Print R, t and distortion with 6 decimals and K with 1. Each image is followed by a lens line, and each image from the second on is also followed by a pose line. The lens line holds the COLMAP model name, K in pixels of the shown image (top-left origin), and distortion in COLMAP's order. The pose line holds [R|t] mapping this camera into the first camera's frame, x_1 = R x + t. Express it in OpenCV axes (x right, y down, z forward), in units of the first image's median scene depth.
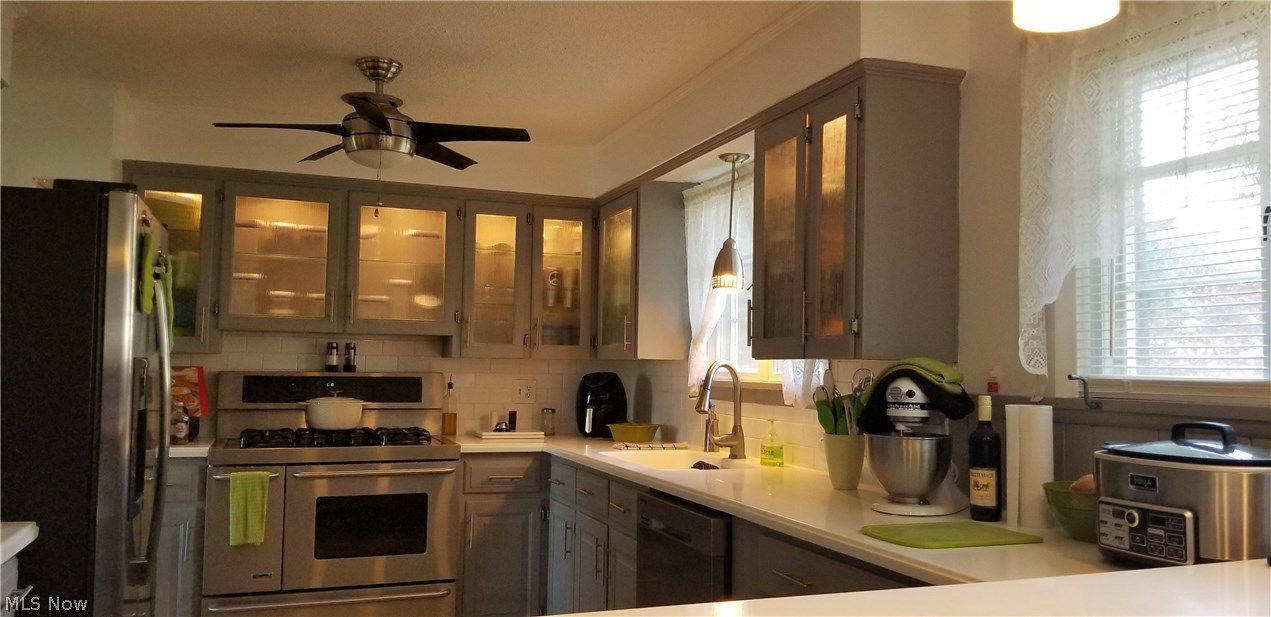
lens RADIAL K [[980.2, 0, 635.5], [0, 980.2, 308.5], [0, 0, 1]] dist [0.056125, -0.091722]
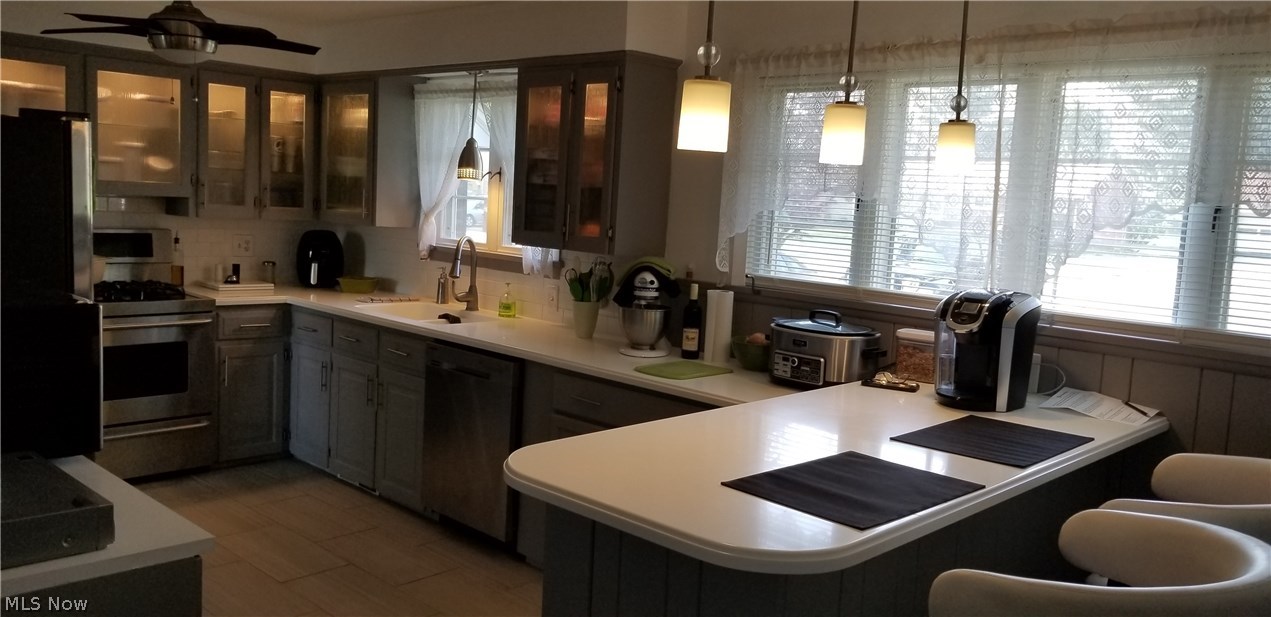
lens RADIAL K [[980.2, 0, 635.5], [0, 980.2, 308.5], [0, 0, 1]] dist [0.056125, -0.091722]
pose [[0.900120, -0.015858, 0.435352, -0.319307], [-0.066147, 0.982775, 0.172562, -0.105414], [-0.430590, -0.184123, 0.883567, -0.288699]]
